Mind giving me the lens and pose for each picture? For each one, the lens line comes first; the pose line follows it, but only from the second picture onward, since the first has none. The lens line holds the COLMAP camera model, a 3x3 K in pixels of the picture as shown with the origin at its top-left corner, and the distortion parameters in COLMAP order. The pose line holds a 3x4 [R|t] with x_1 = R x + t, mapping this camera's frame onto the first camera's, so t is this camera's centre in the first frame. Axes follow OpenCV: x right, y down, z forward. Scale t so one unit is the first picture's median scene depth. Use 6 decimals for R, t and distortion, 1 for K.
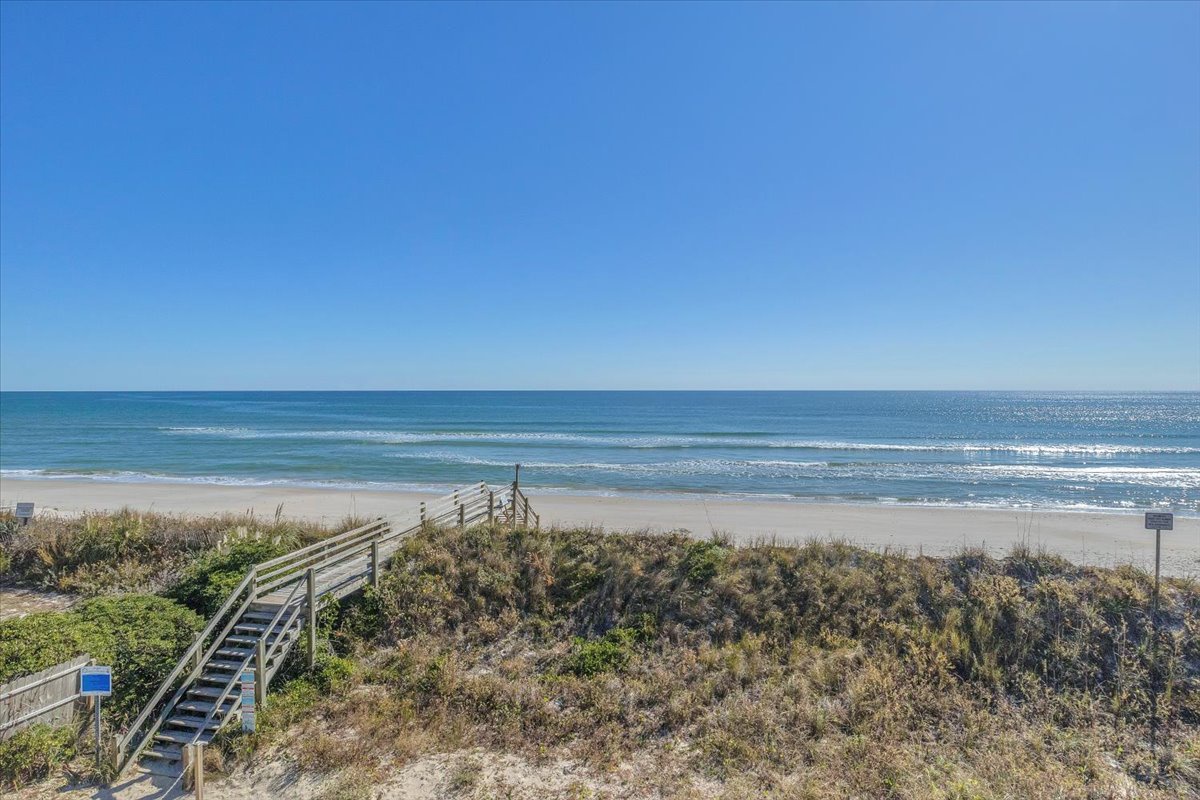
lens RADIAL K [[606.5, 0, 600.7], [0, 606.5, 397.6], [0, 0, 1]] dist [-0.004971, -0.000539]
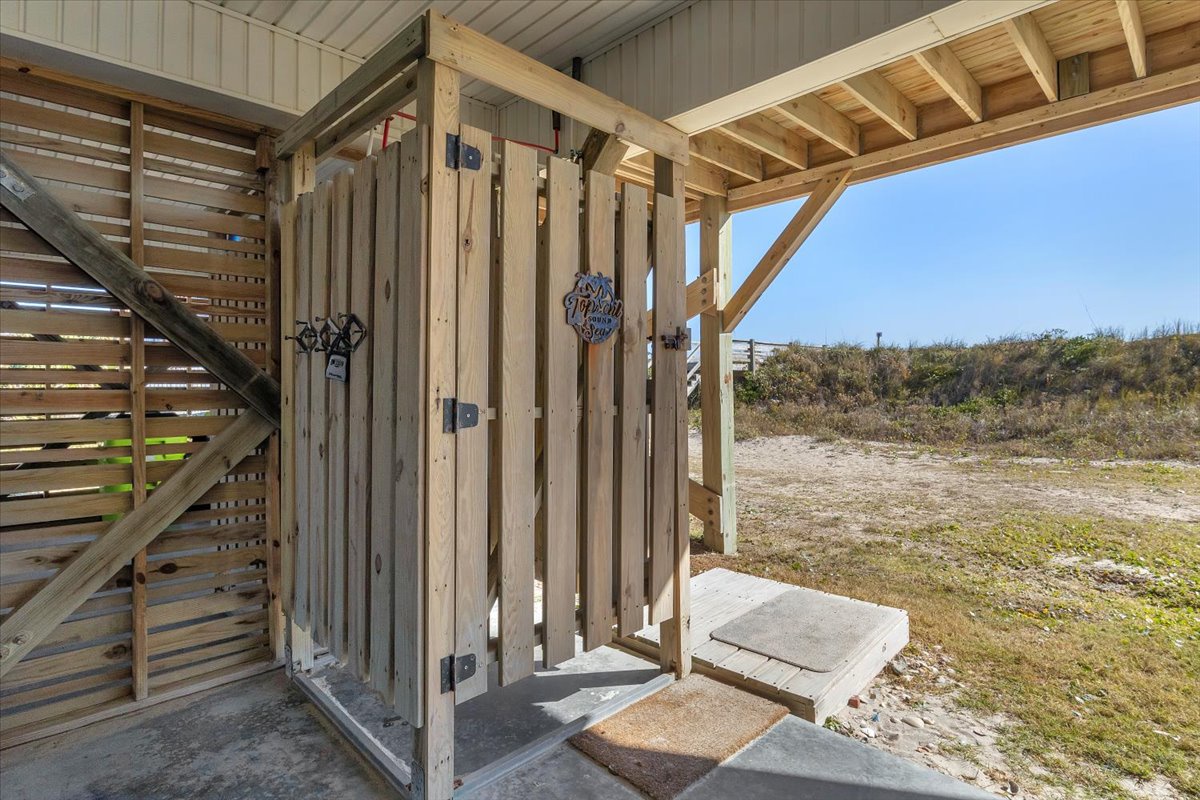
lens RADIAL K [[606.5, 0, 602.3], [0, 606.5, 390.6], [0, 0, 1]] dist [-0.004971, -0.000539]
pose [[0.842122, 0.001872, -0.539284, 0.047609], [-0.006319, 0.999960, -0.006397, 0.357017], [0.539250, 0.008795, 0.842100, -0.242913]]
